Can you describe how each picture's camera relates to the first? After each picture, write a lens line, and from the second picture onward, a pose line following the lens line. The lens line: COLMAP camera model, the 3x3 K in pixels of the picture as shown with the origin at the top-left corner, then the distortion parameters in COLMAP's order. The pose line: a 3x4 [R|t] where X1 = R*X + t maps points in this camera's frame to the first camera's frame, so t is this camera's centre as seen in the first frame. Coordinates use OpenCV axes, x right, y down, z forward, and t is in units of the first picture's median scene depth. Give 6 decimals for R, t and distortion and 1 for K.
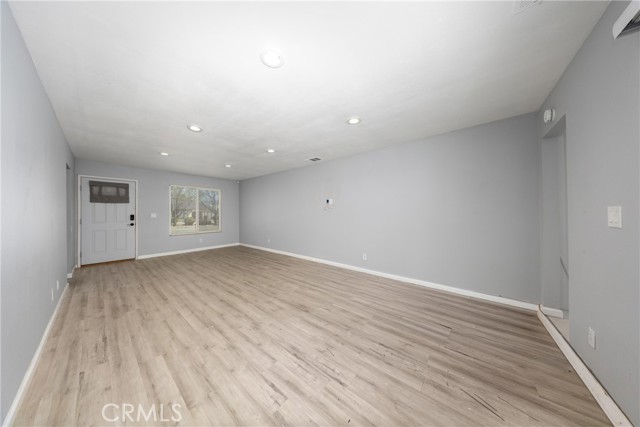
lens RADIAL K [[188.5, 0, 322.0], [0, 188.5, 213.4], [0, 0, 1]] dist [0.001007, 0.000011]
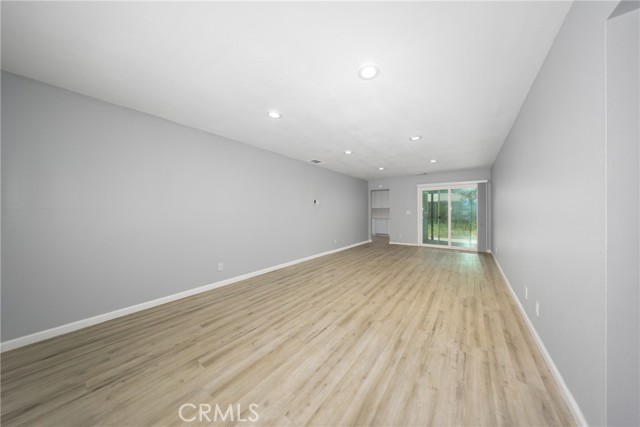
lens RADIAL K [[188.5, 0, 322.0], [0, 188.5, 211.2], [0, 0, 1]] dist [0.001007, 0.000011]
pose [[-0.034094, -0.002044, 0.999417, -1.997045], [-0.000075, 0.999998, 0.002042, -0.017136], [-0.999419, -0.000005, -0.034094, 1.773748]]
